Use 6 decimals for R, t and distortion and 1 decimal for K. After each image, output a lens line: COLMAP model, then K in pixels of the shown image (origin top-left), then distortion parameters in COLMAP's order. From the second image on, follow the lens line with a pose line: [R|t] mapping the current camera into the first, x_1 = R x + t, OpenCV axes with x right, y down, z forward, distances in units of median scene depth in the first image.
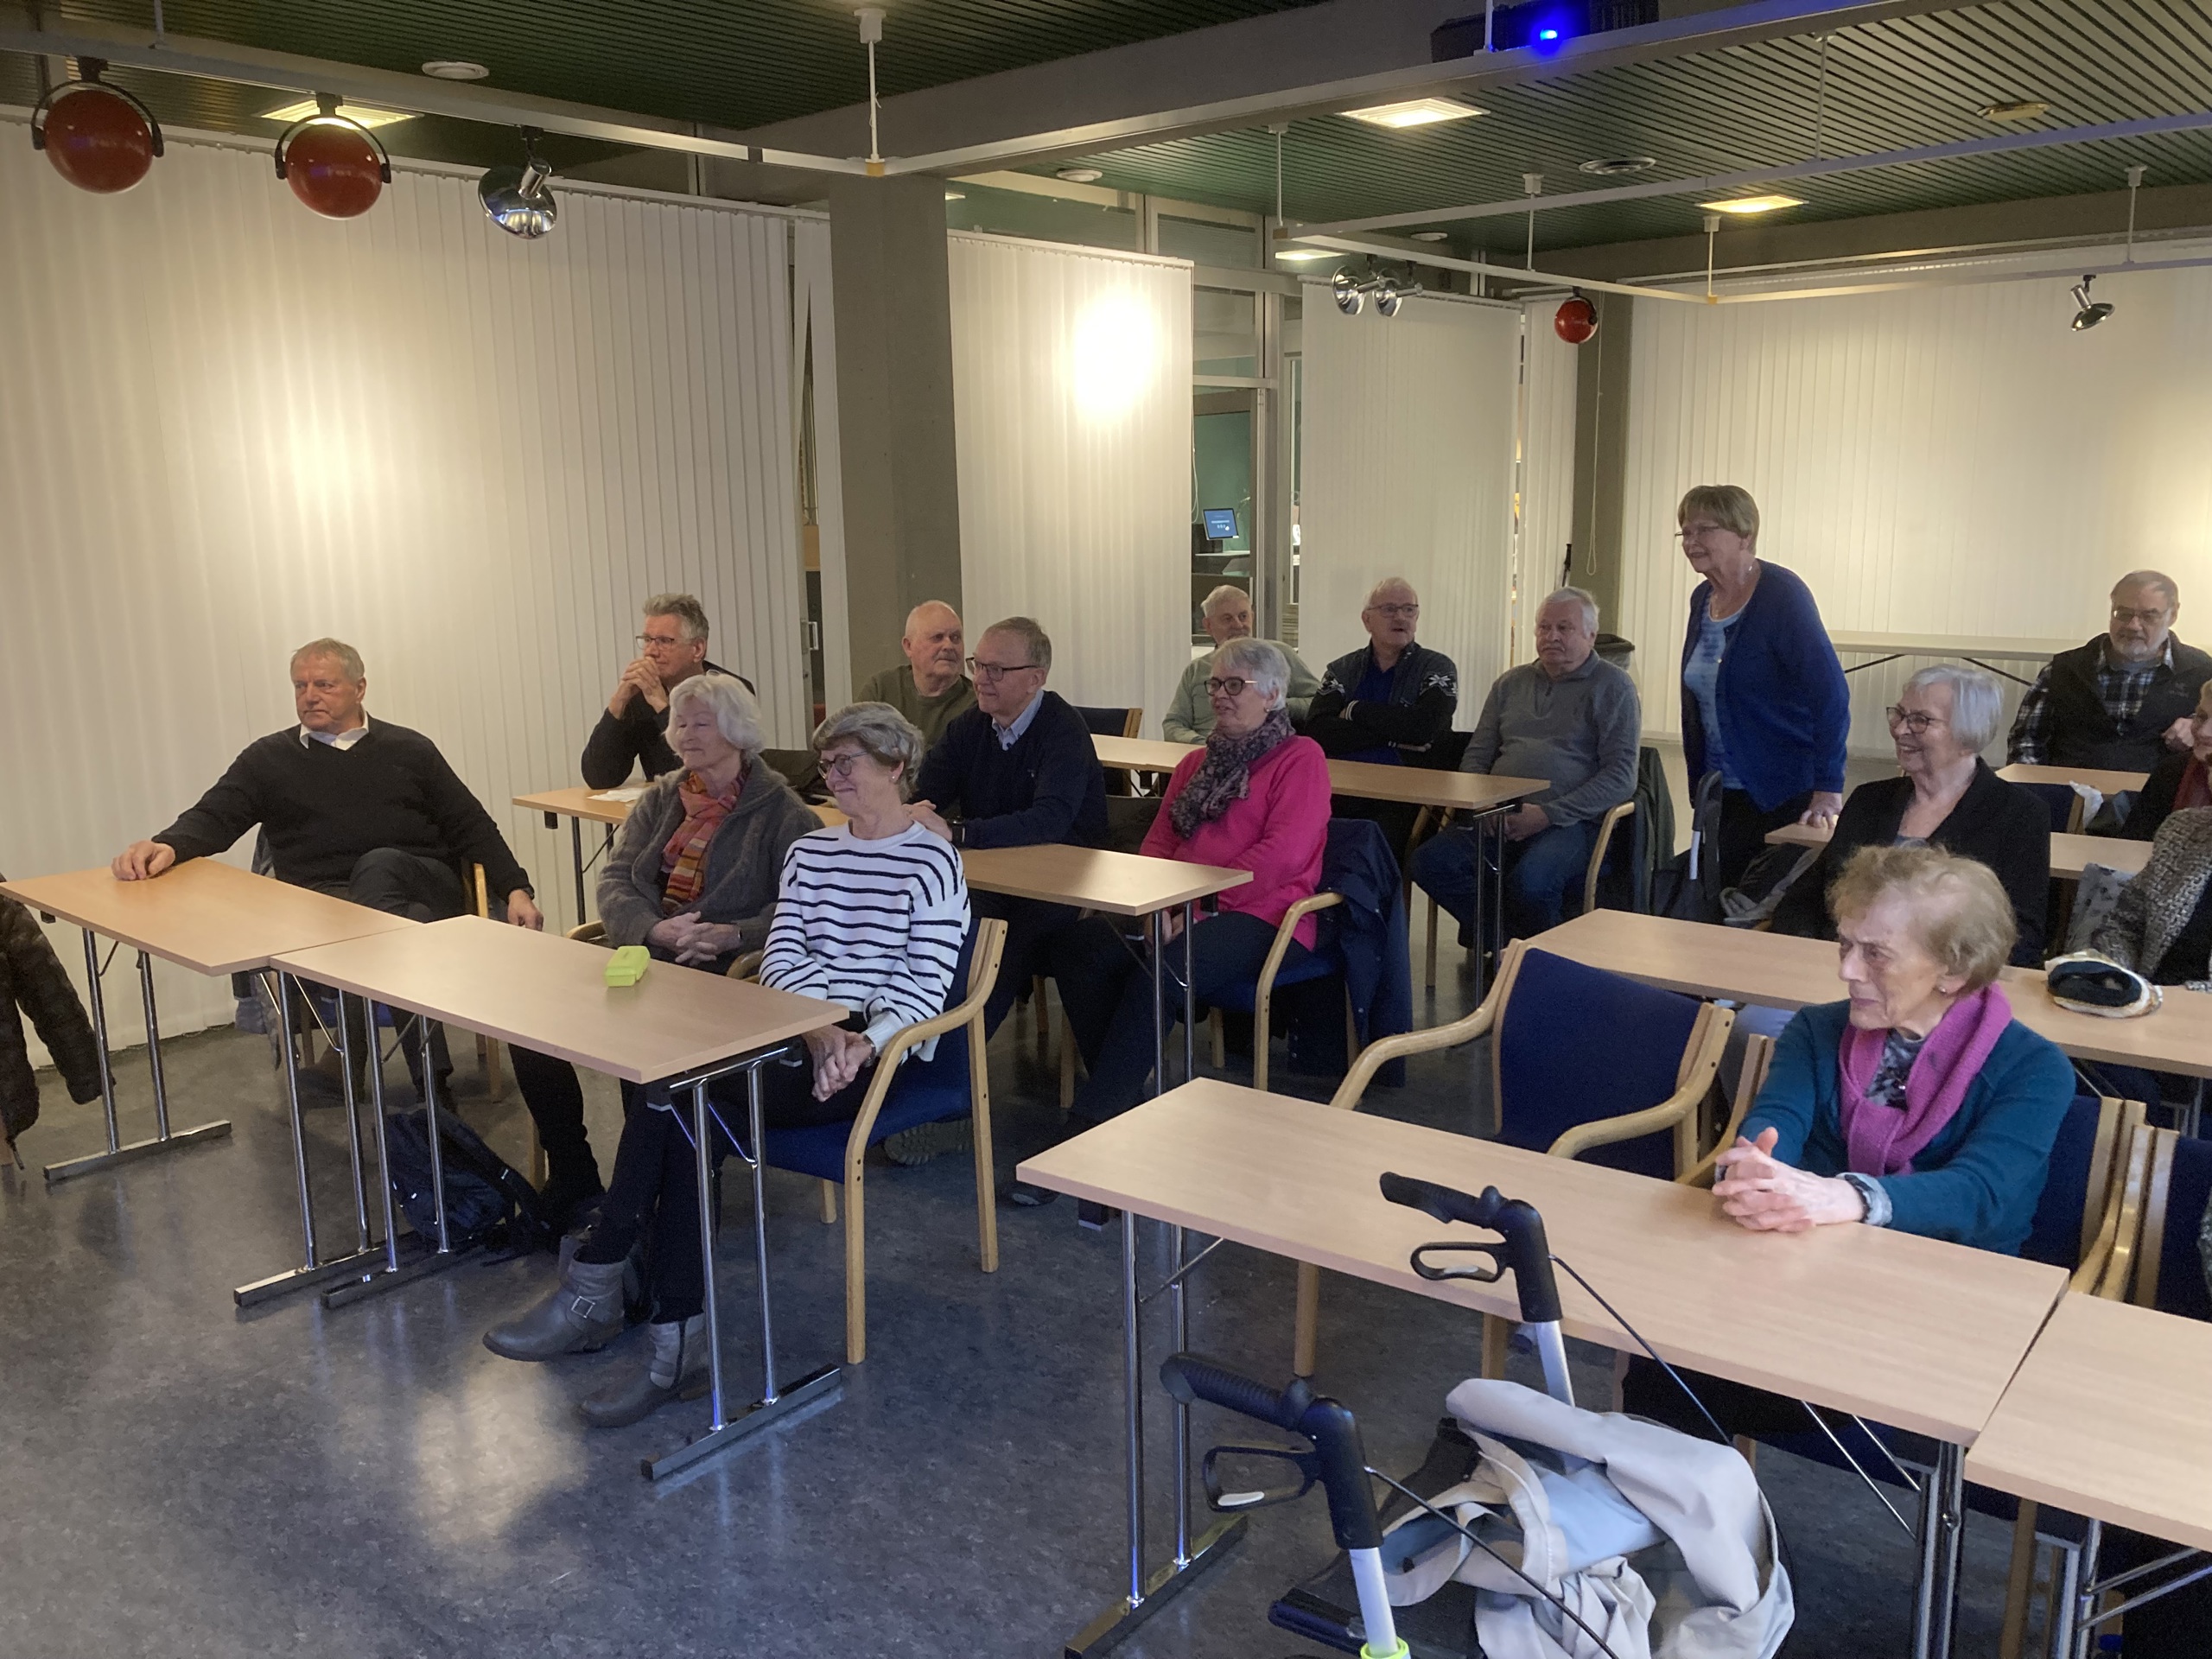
lens RADIAL K [[1842.7, 0, 1102.9], [0, 1842.7, 837.9], [0, 0, 1]] dist [0.009236, -0.000011]
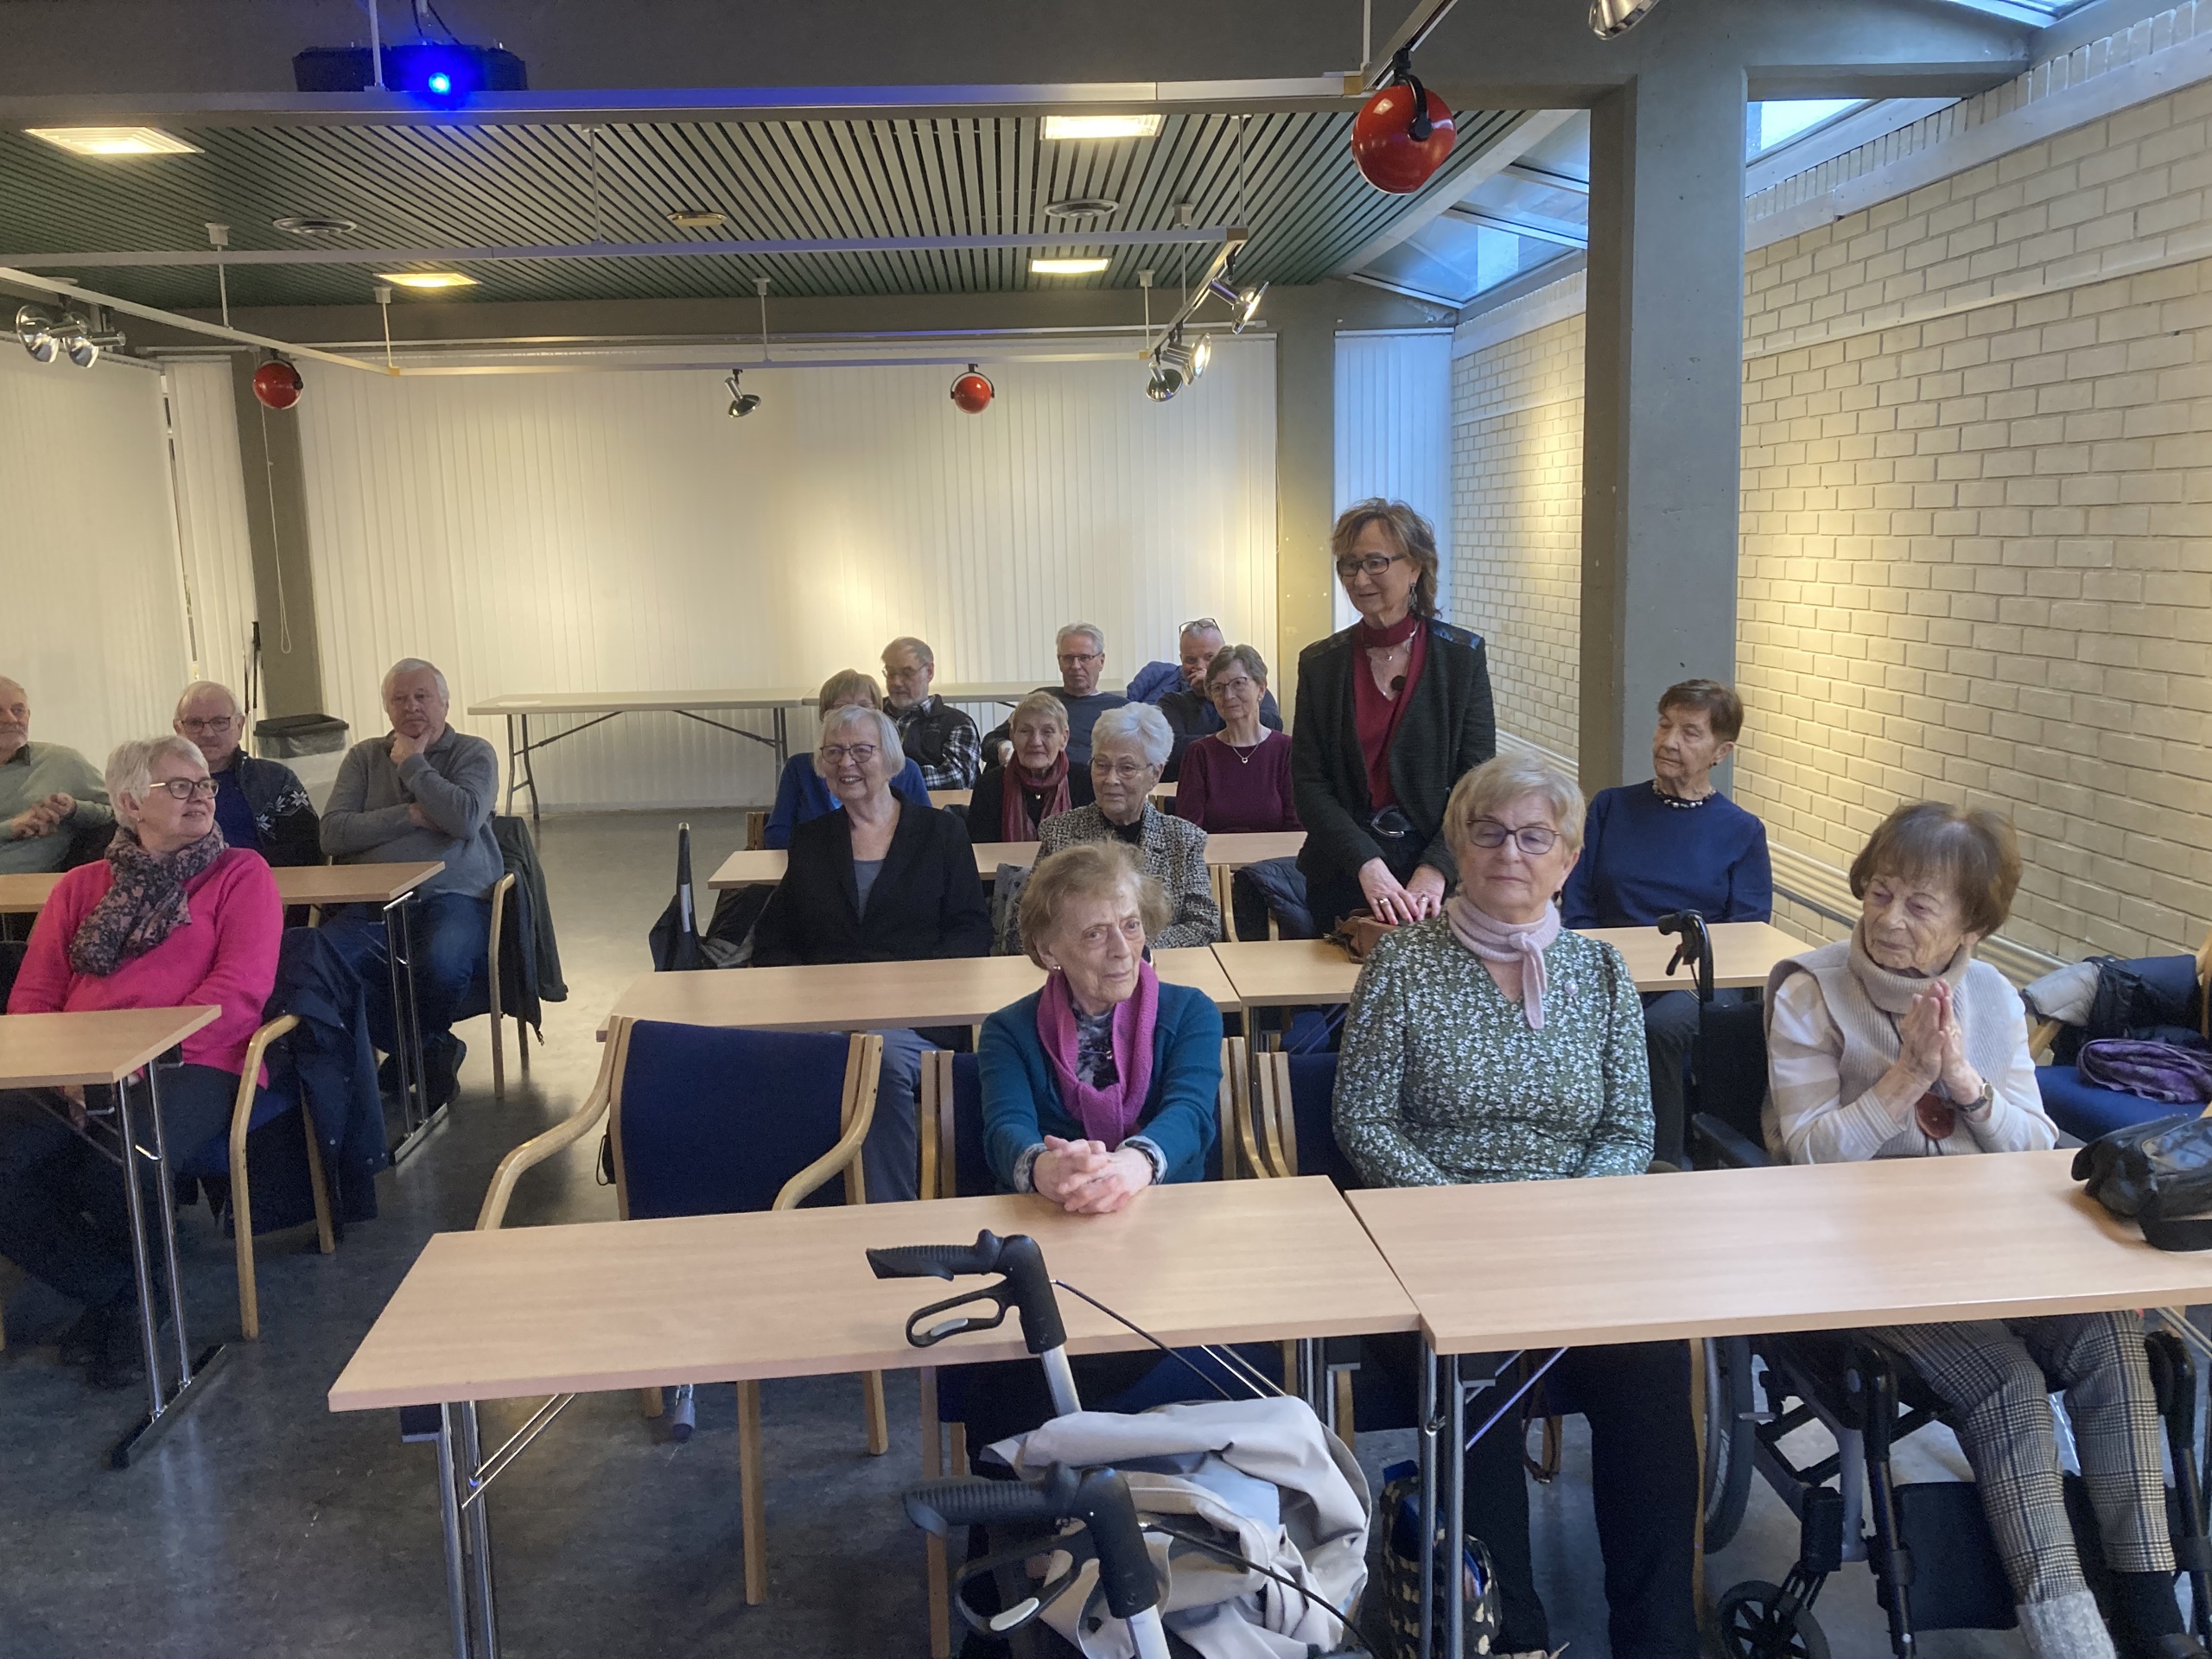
lens RADIAL K [[1813.7, 0, 1101.6], [0, 1813.7, 811.7], [0, 0, 1]] dist [0.024565, -0.021302]
pose [[0.717002, -0.110814, 0.688207, -0.182358], [0.147385, 0.989063, 0.005705, -0.014040], [-0.681312, 0.097341, 0.725492, 0.104855]]
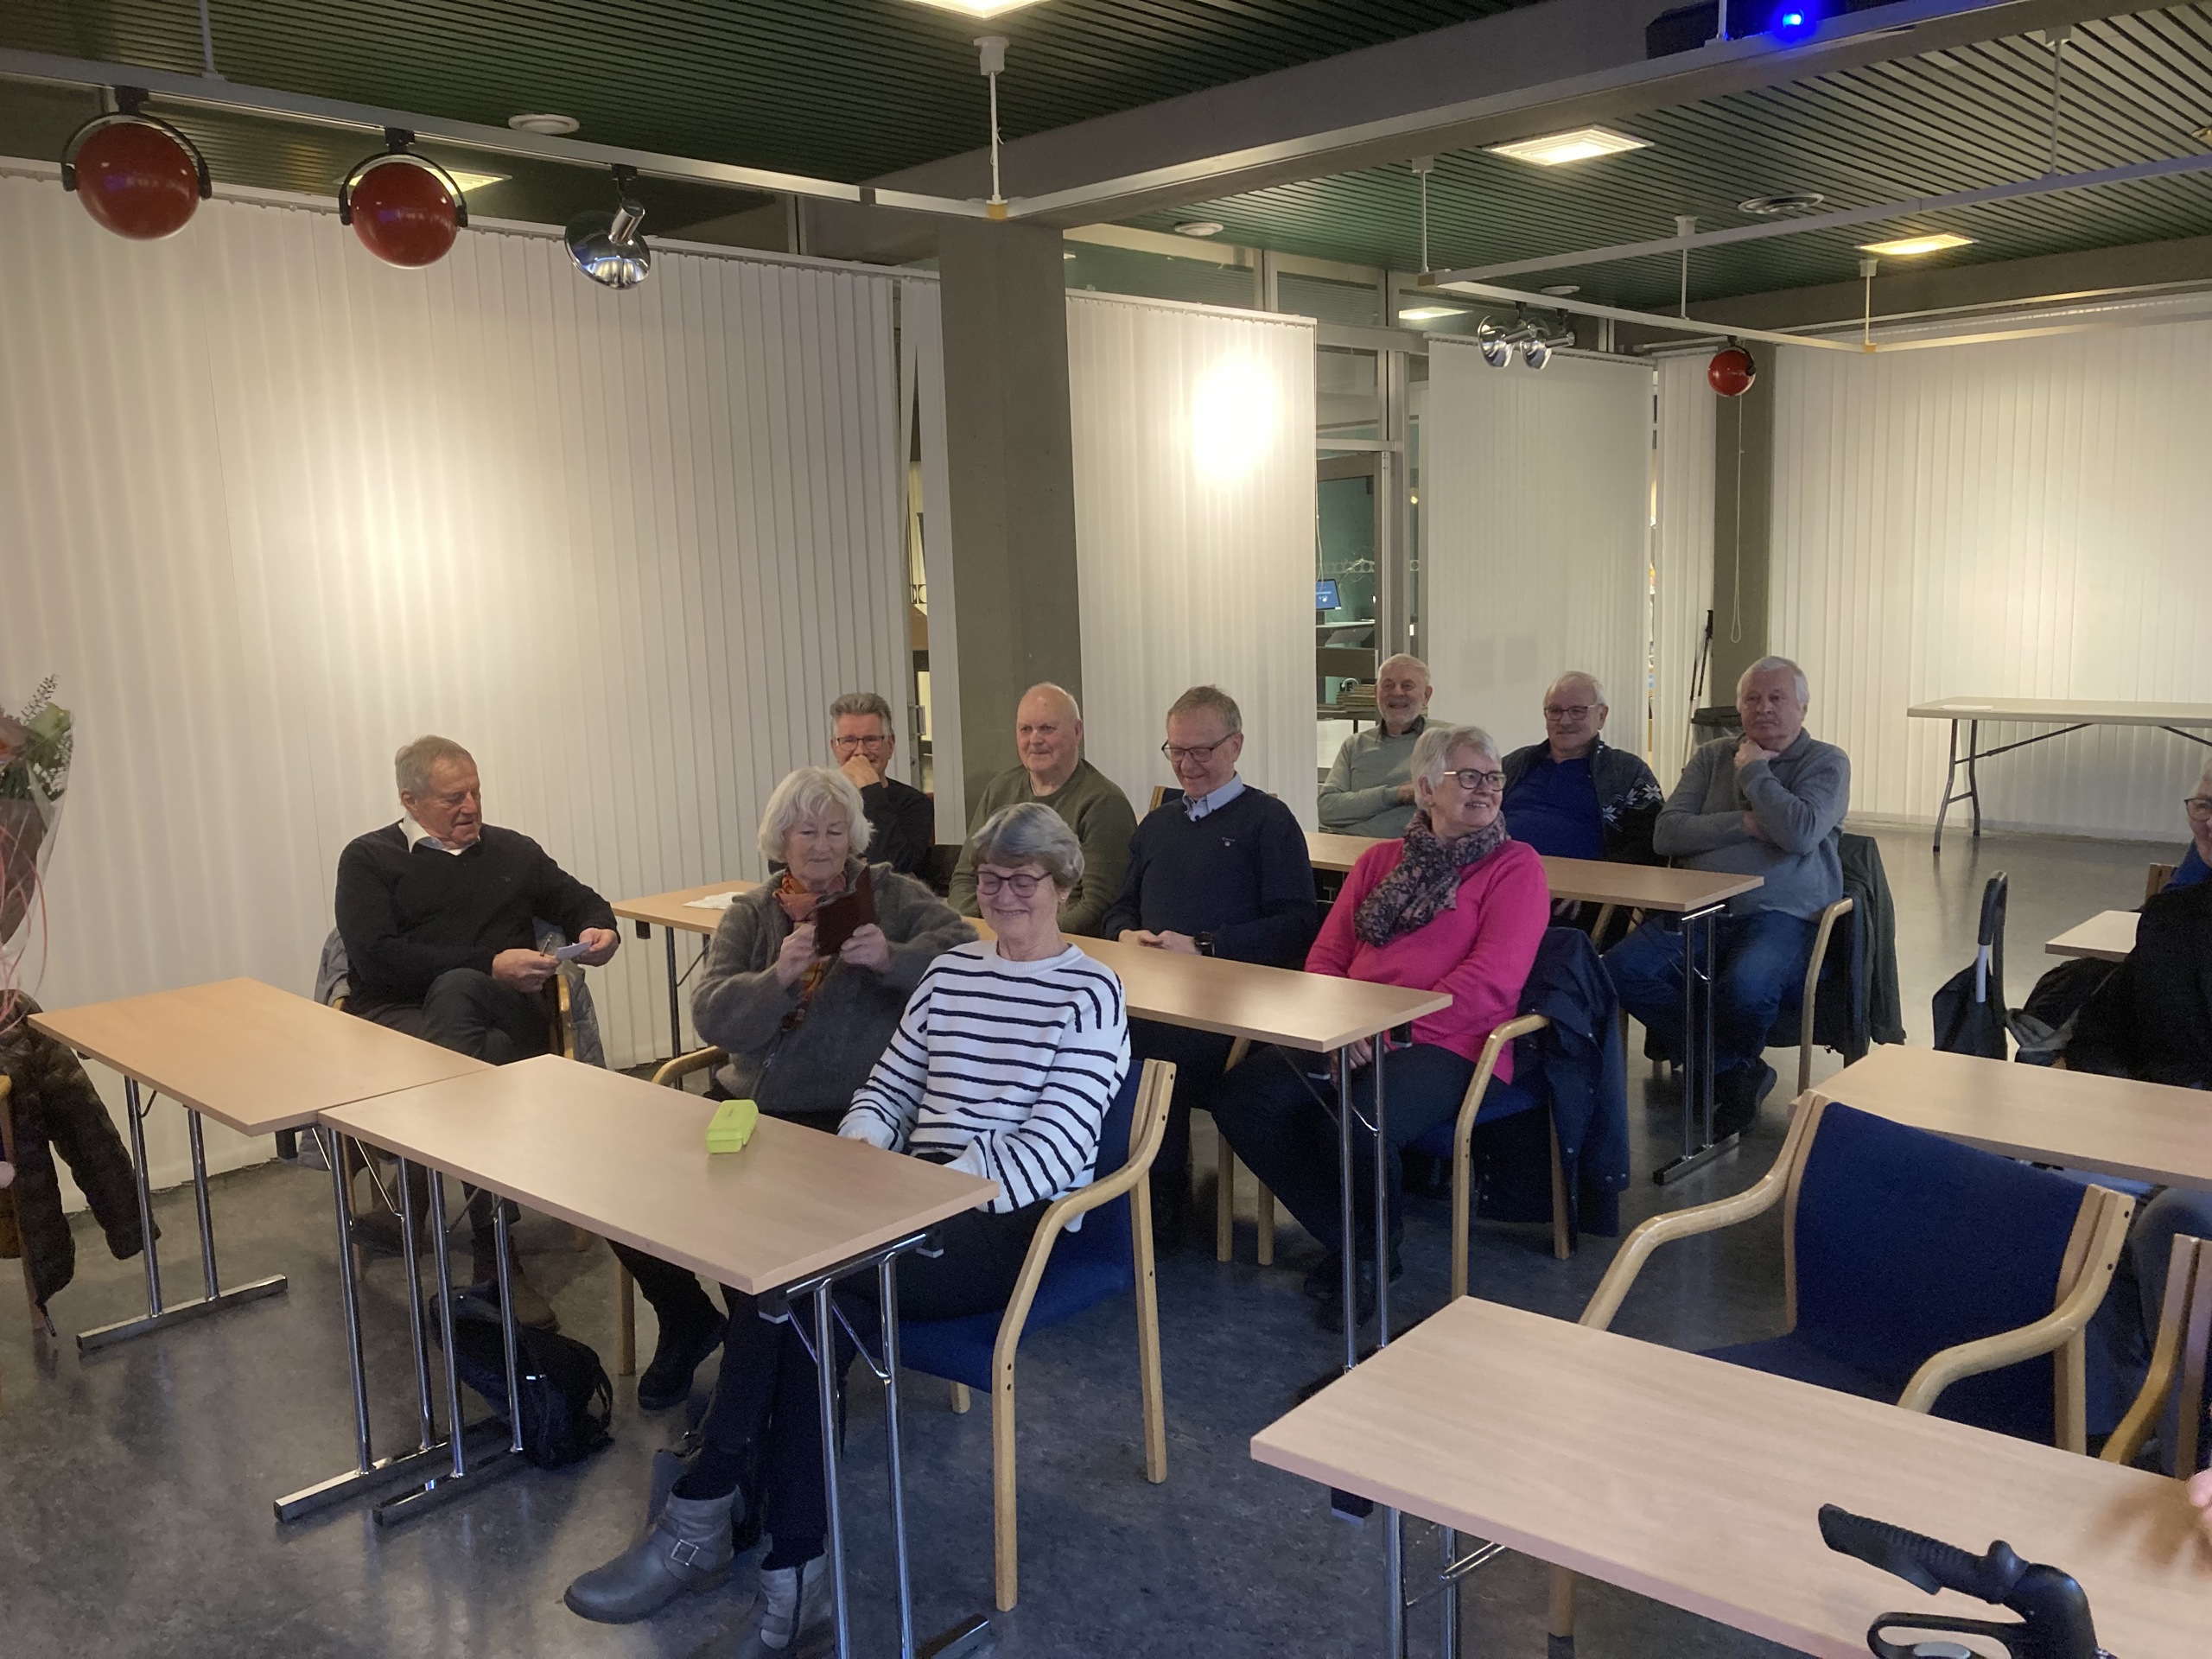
lens RADIAL K [[1812.8, 0, 1101.6], [0, 1812.8, 832.5], [0, 0, 1]] dist [0.010496, -0.004602]
pose [[0.999032, -0.010242, -0.042769, -0.041956], [0.008484, 0.999120, -0.041074, -0.022614], [0.043152, 0.040671, 0.998240, 0.139864]]
